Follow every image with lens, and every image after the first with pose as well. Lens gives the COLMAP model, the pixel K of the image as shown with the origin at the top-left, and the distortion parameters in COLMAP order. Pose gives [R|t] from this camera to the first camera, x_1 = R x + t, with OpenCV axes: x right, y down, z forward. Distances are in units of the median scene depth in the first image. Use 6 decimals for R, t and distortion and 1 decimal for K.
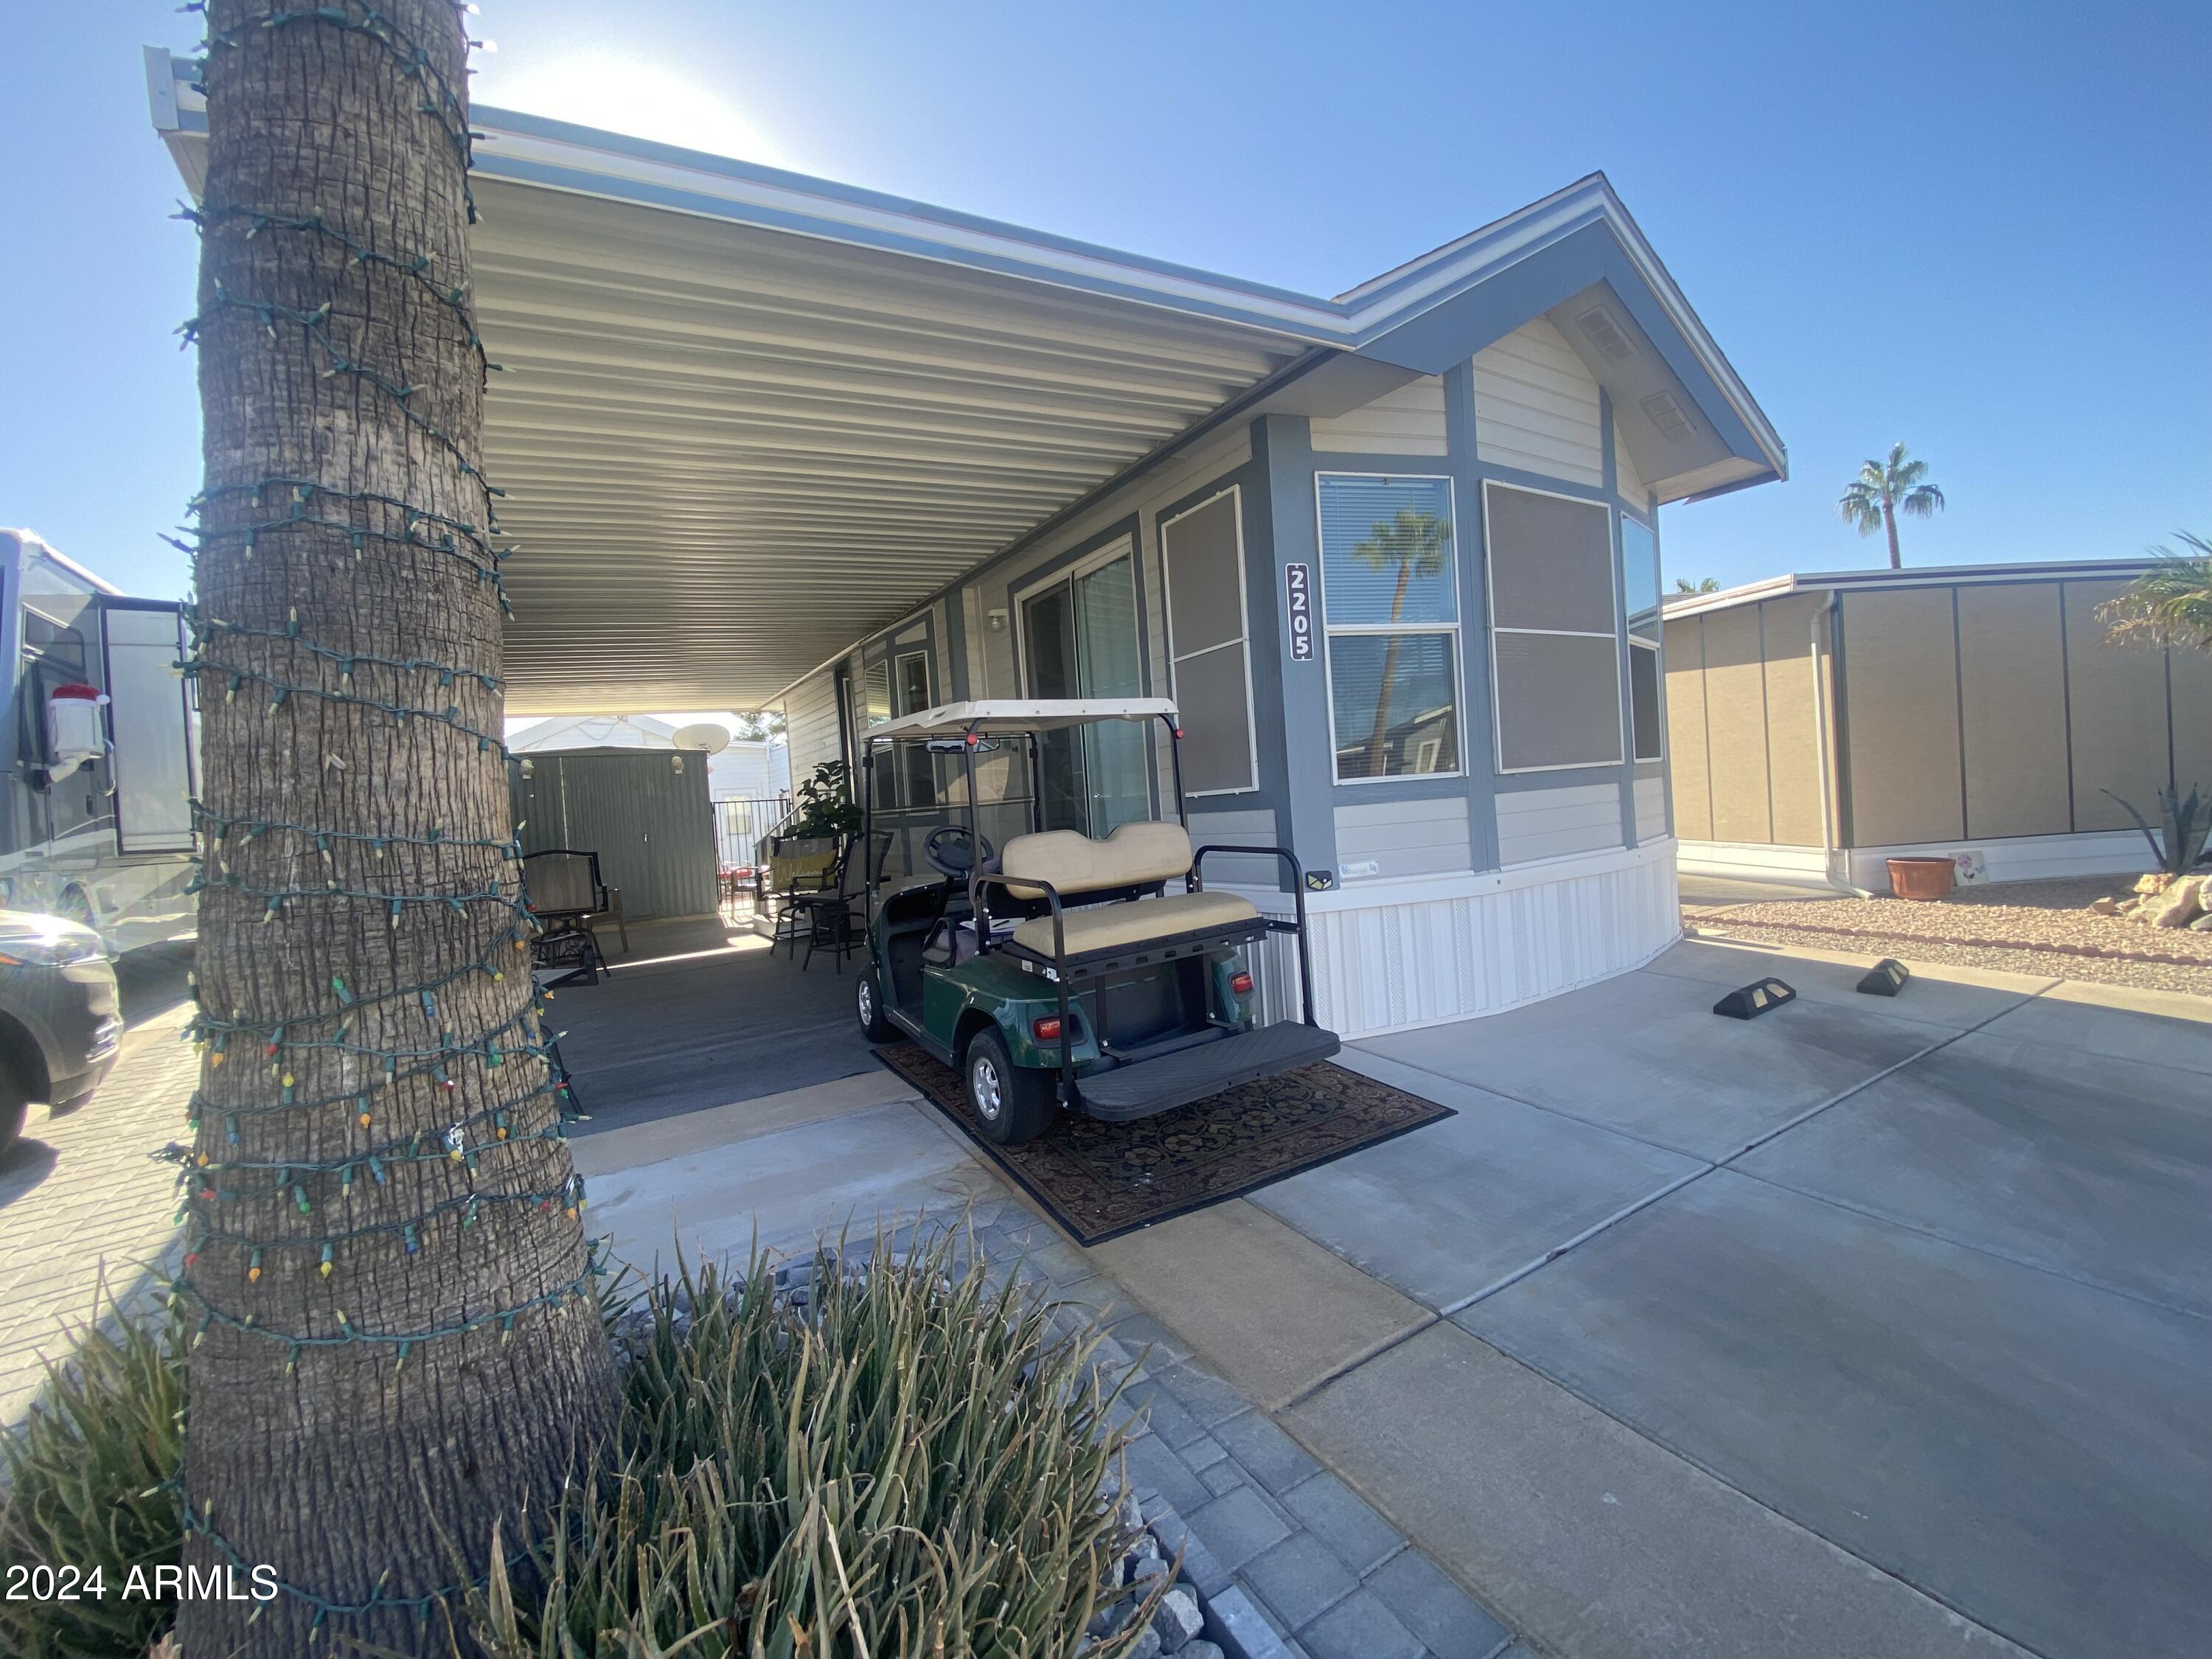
lens RADIAL K [[895.4, 0, 1104.5], [0, 895.4, 821.4], [0, 0, 1]] dist [0.010468, -0.017388]
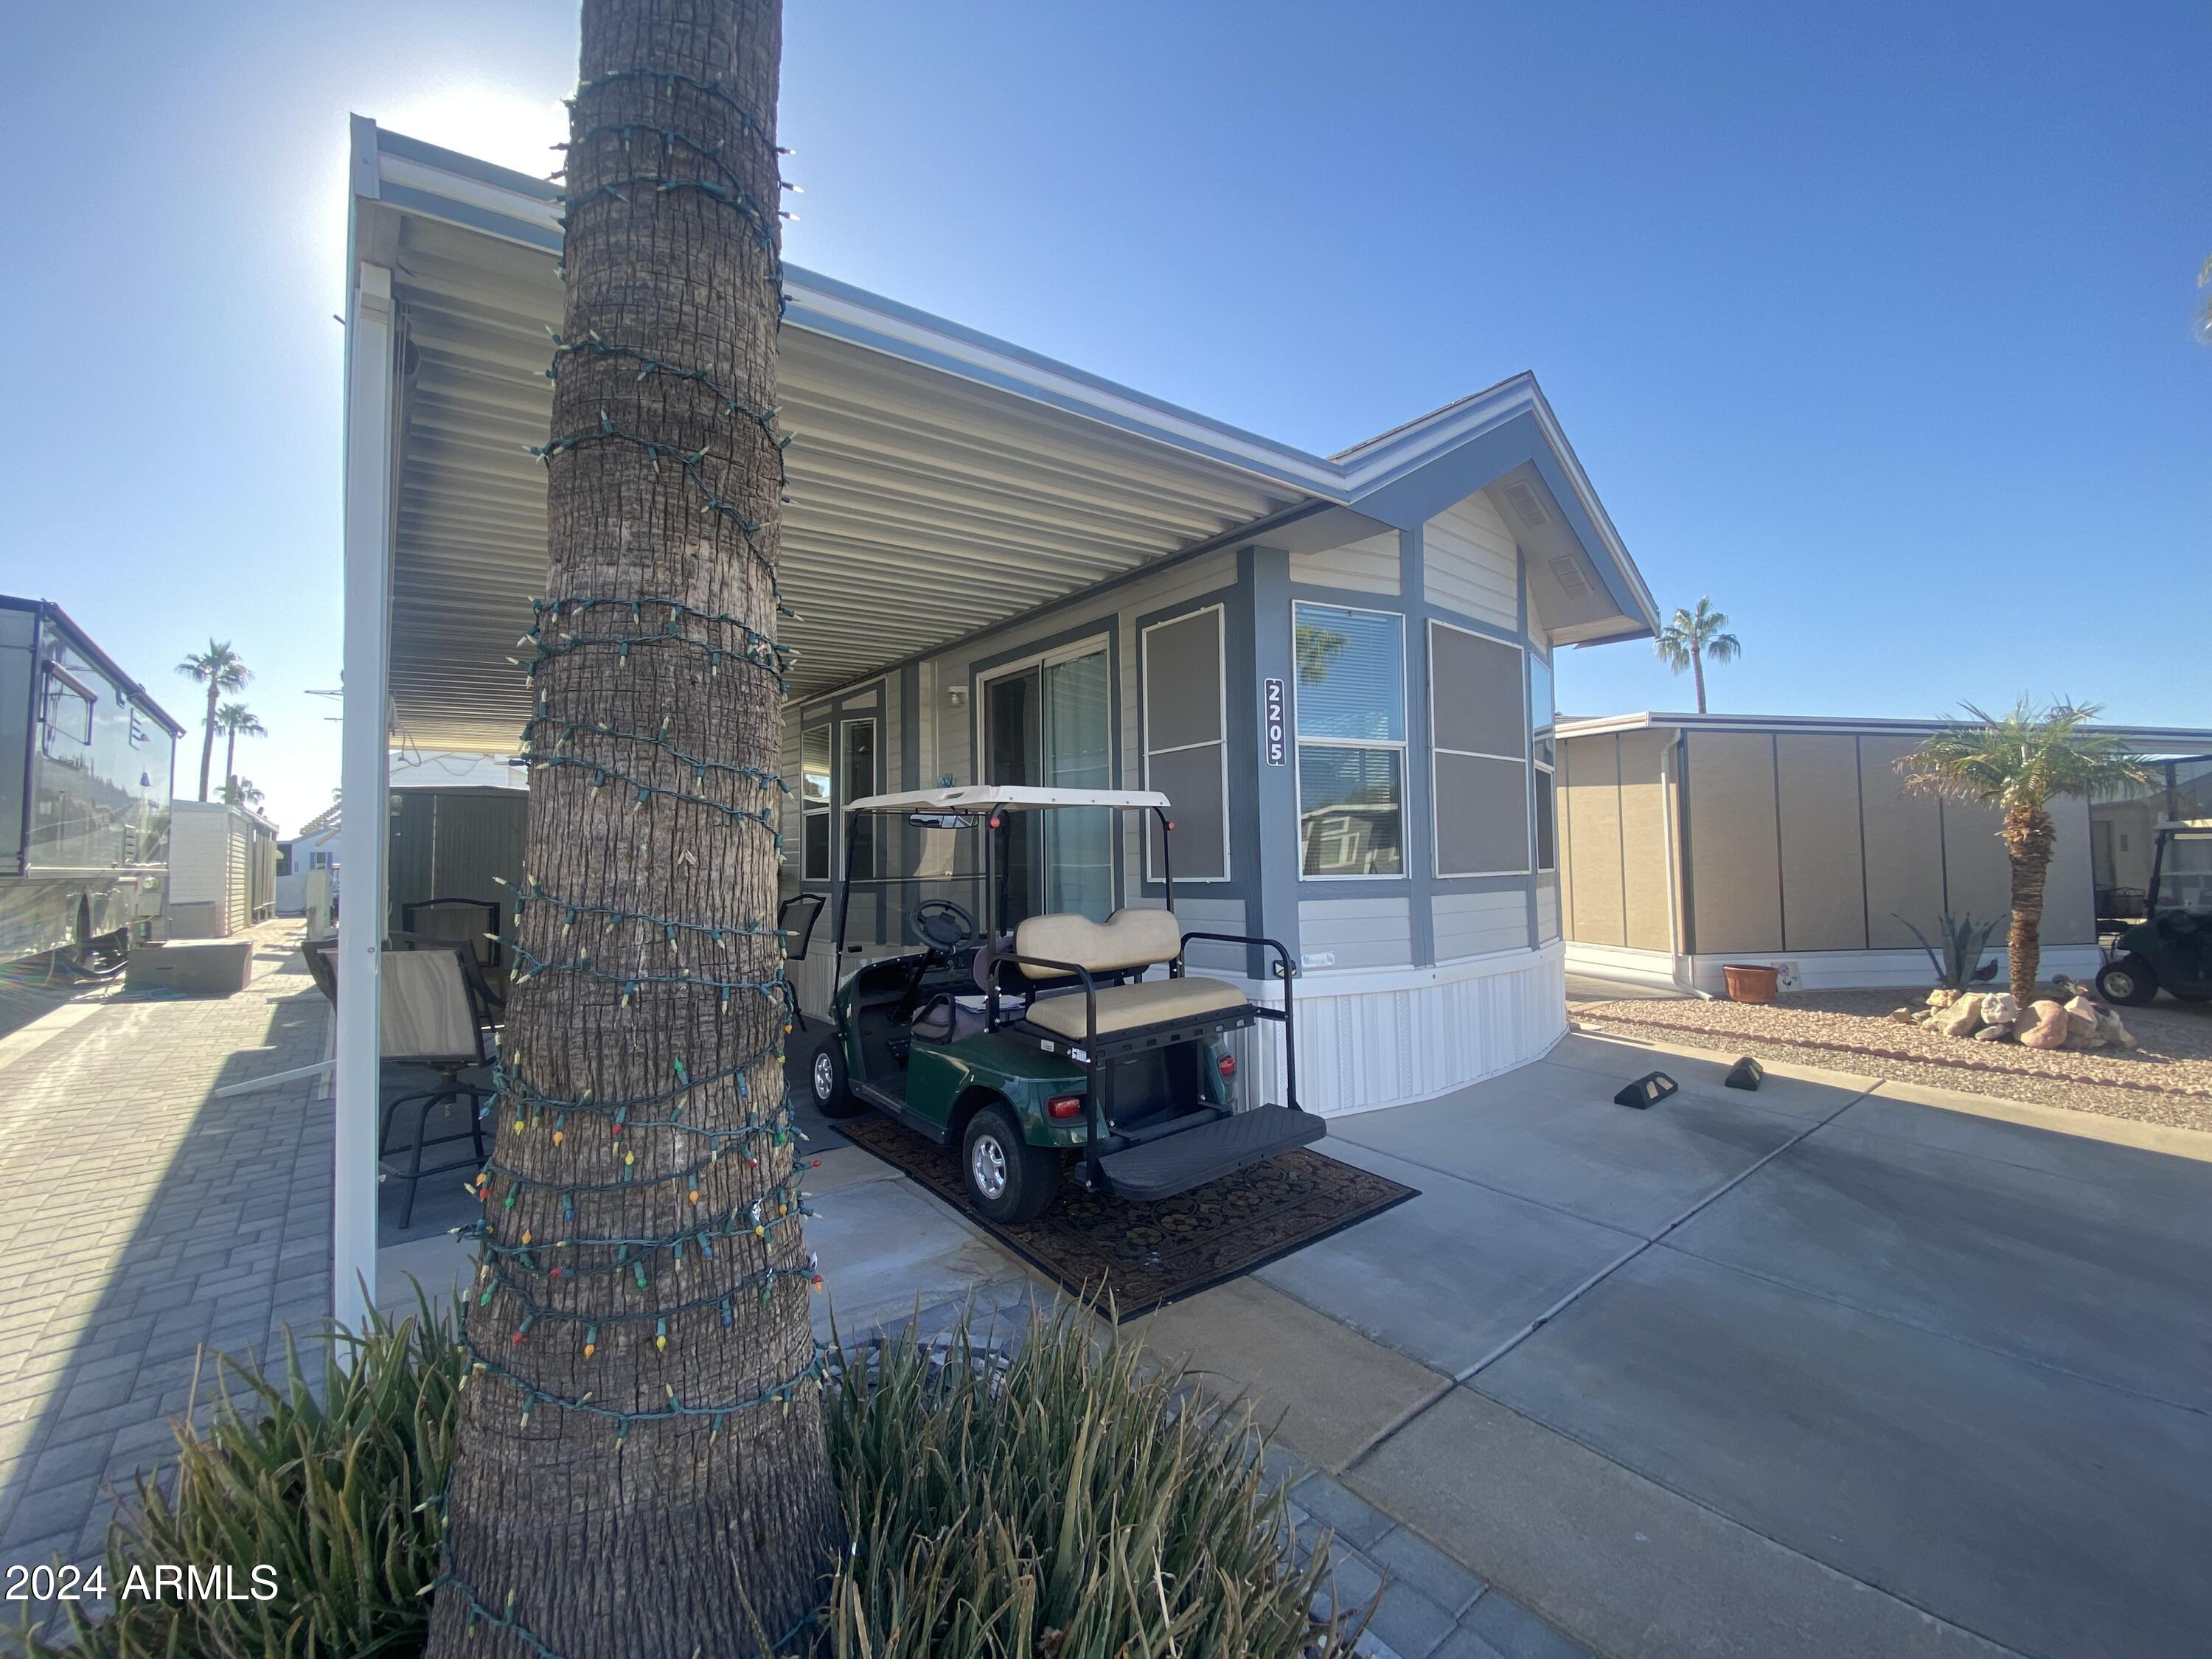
lens RADIAL K [[878.7, 0, 1142.9], [0, 878.7, 826.1], [0, 0, 1]] dist [0.009199, -0.016543]
pose [[0.987692, 0.063402, 0.142982, -0.163347], [-0.051694, 0.995110, -0.084164, -0.015284], [-0.147619, 0.075737, 0.986140, -0.050135]]
